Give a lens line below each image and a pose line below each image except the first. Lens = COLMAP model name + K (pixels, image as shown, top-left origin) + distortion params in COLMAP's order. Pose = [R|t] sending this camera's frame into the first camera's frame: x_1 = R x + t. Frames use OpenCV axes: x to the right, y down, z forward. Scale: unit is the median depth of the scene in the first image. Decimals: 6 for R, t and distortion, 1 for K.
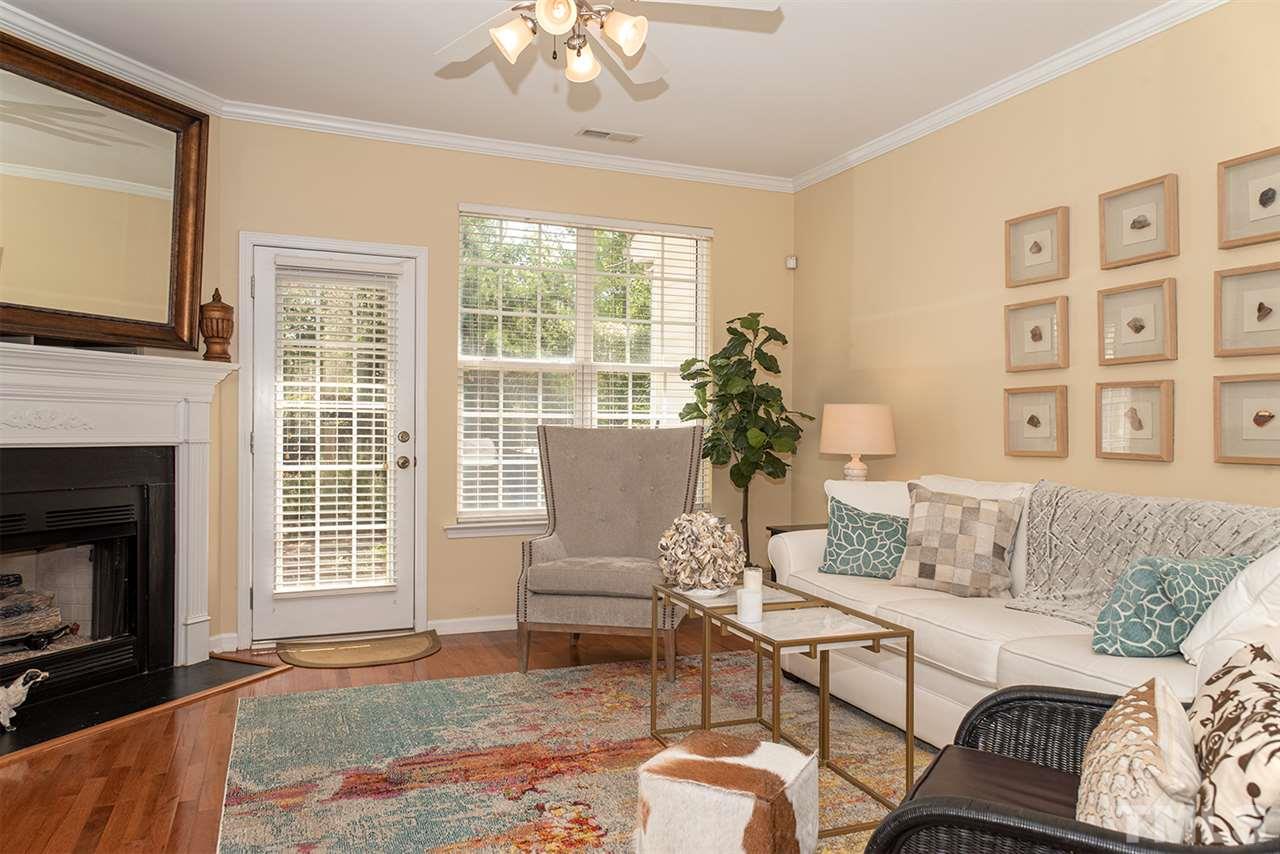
lens RADIAL K [[913.5, 0, 640.0], [0, 913.5, 427.0], [0, 0, 1]] dist [-0.004144, 0.001763]
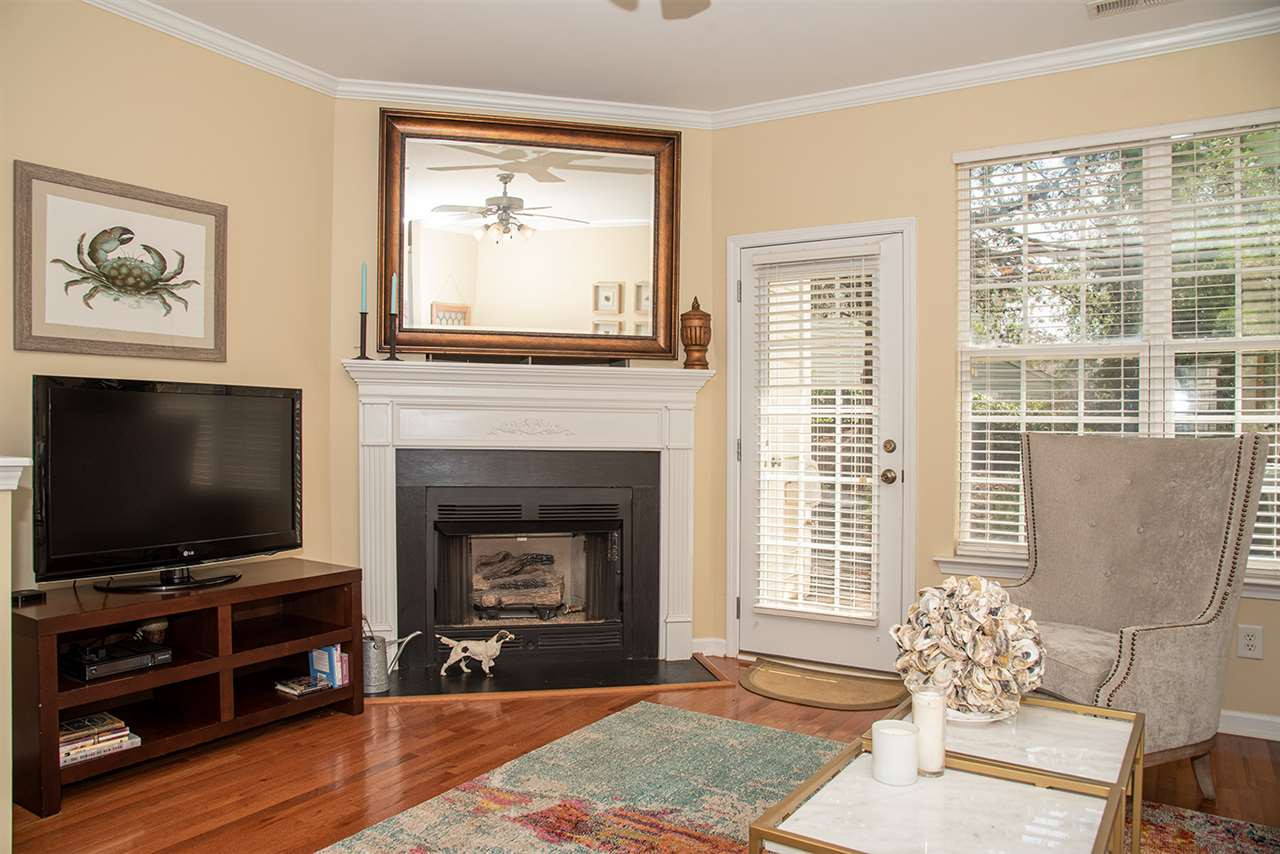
lens RADIAL K [[906.6, 0, 659.9], [0, 906.6, 435.6], [0, 0, 1]] dist [-0.111247, 0.001417]
pose [[0.551089, 0.004735, -0.834433, 0.355214], [-0.004266, 0.999987, 0.002857, -0.000441], [0.834435, 0.001985, 0.551102, 0.413659]]
